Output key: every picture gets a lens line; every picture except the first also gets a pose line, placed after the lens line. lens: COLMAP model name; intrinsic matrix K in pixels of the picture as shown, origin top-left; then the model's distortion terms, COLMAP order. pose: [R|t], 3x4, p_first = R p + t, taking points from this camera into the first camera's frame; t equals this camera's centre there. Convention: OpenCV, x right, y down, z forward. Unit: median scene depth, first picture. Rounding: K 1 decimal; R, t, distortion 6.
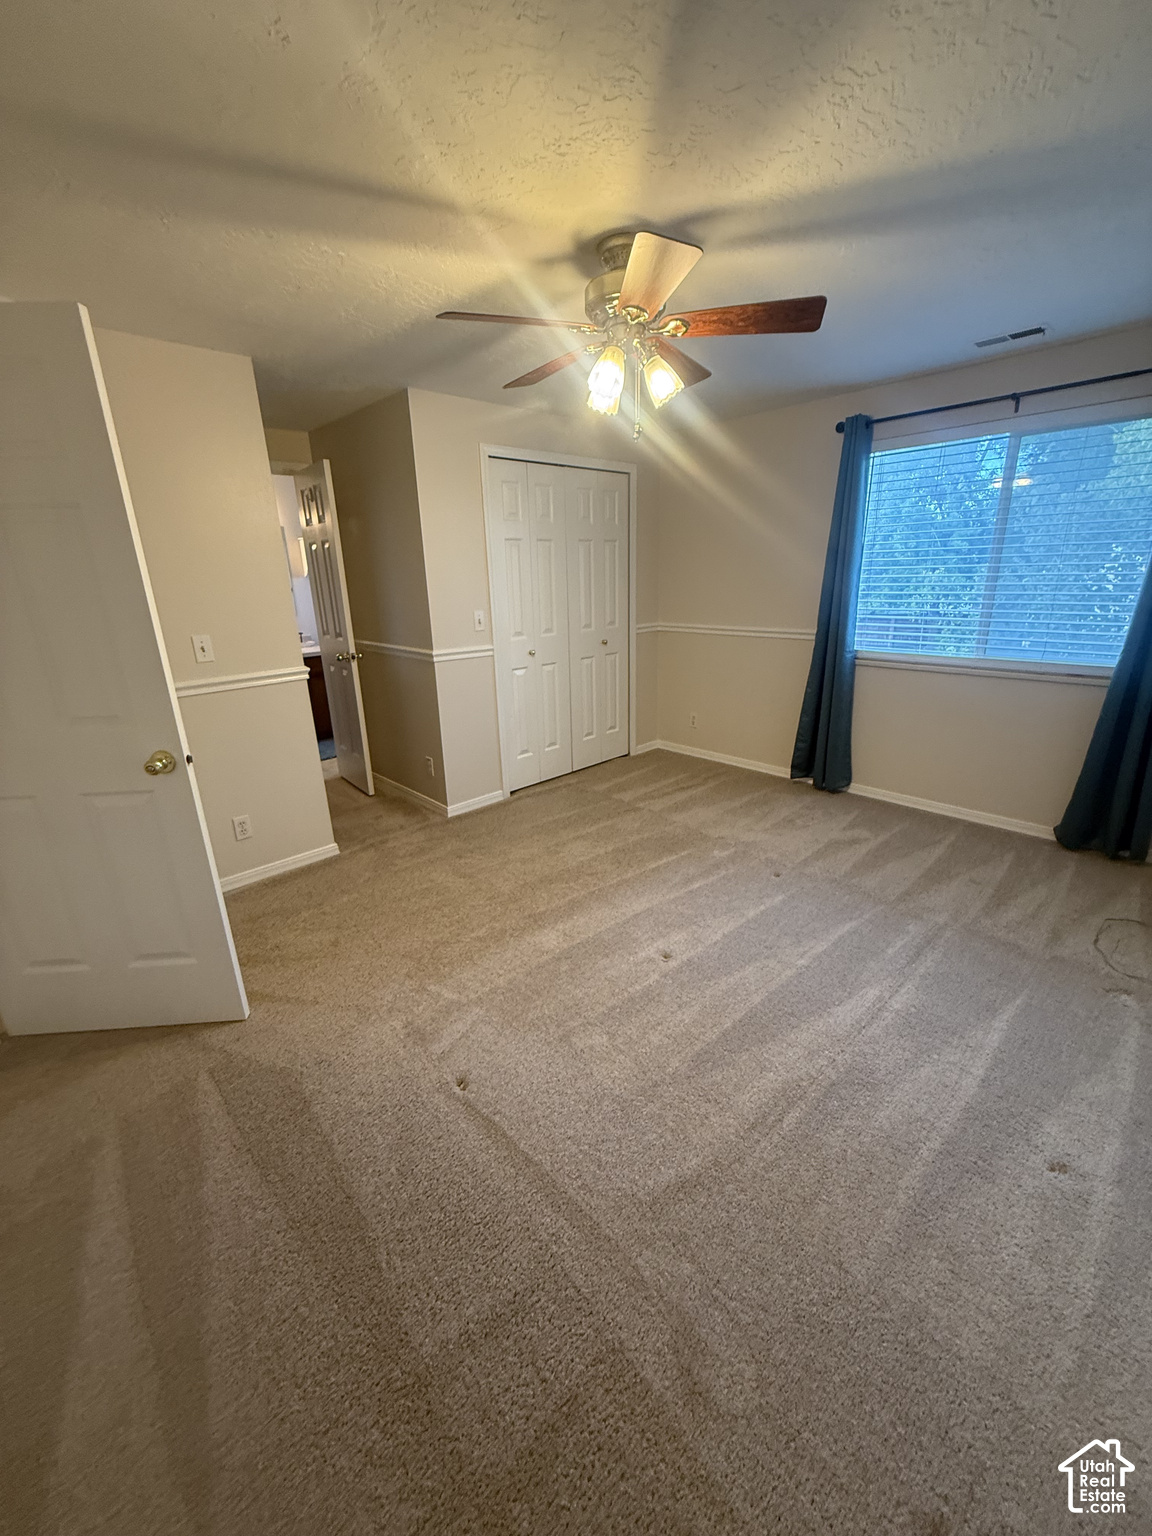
lens RADIAL K [[617.0, 0, 578.3], [0, 617.0, 771.6], [0, 0, 1]] dist [-0.003330, 0.000914]
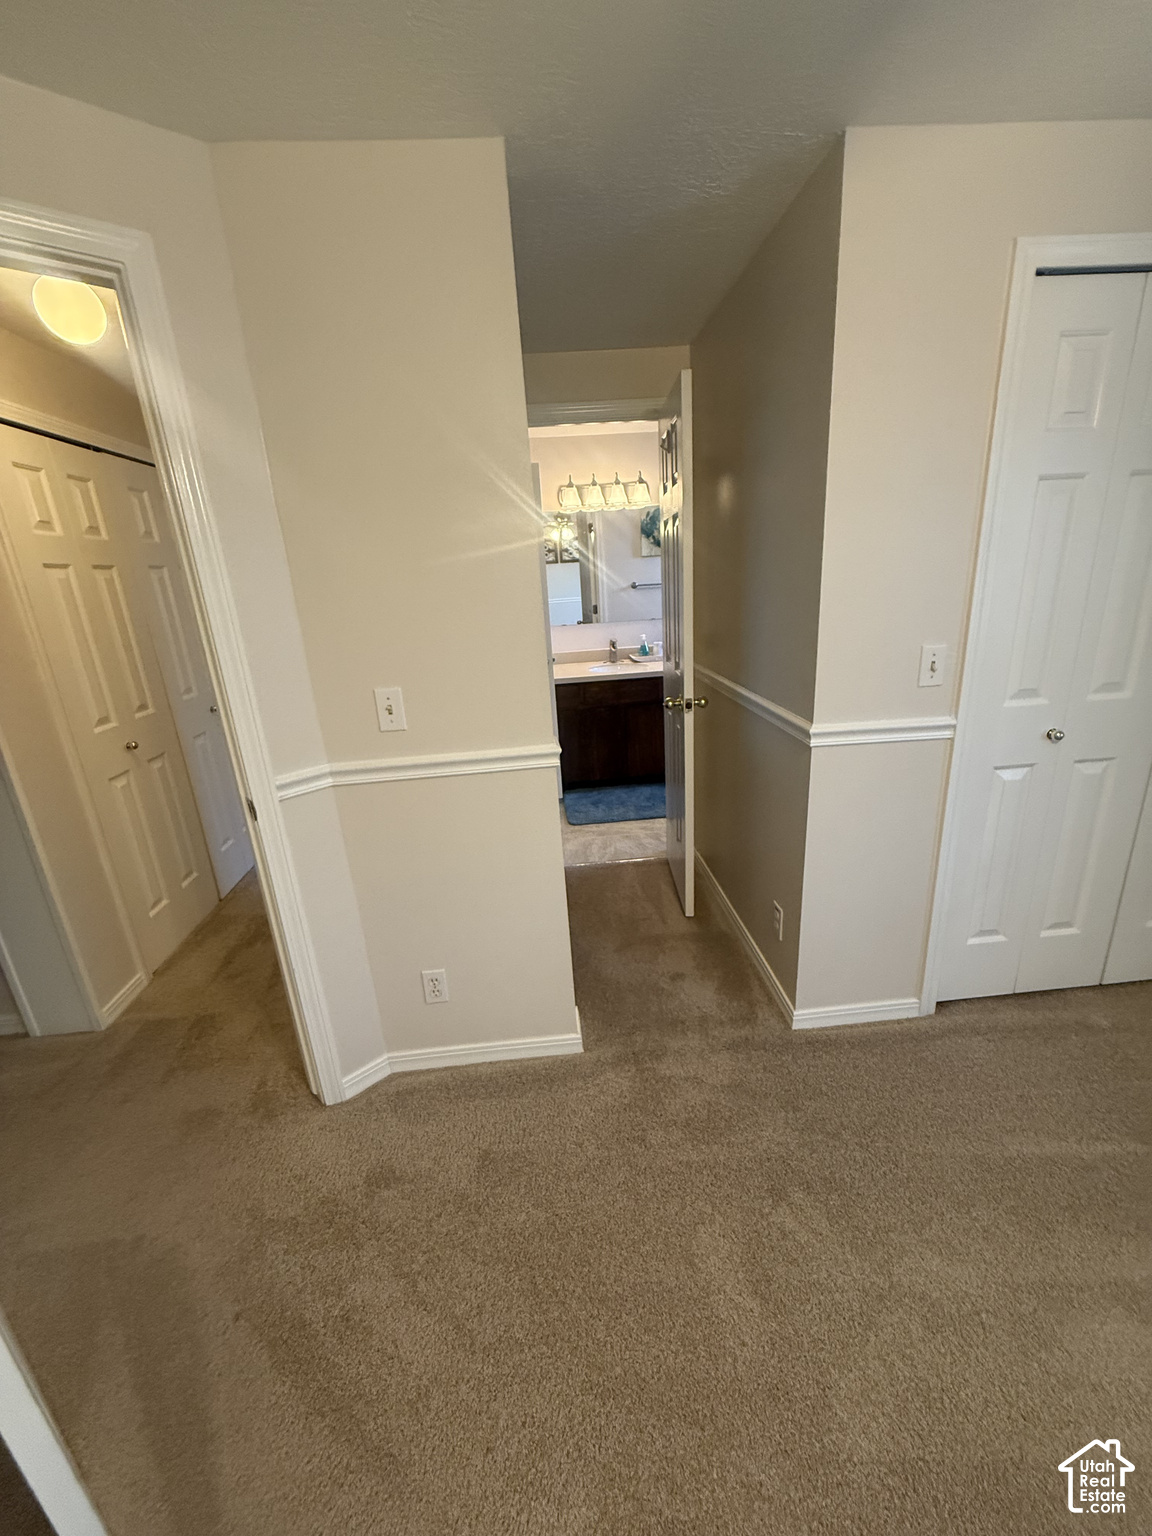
lens RADIAL K [[617.0, 0, 573.2], [0, 617.0, 768.7], [0, 0, 1]] dist [-0.003330, 0.000914]
pose [[0.775152, 0.168545, -0.608878, -0.075313], [-0.157474, 0.984884, 0.072150, -0.158628], [0.611834, 0.039955, 0.789976, 0.475838]]
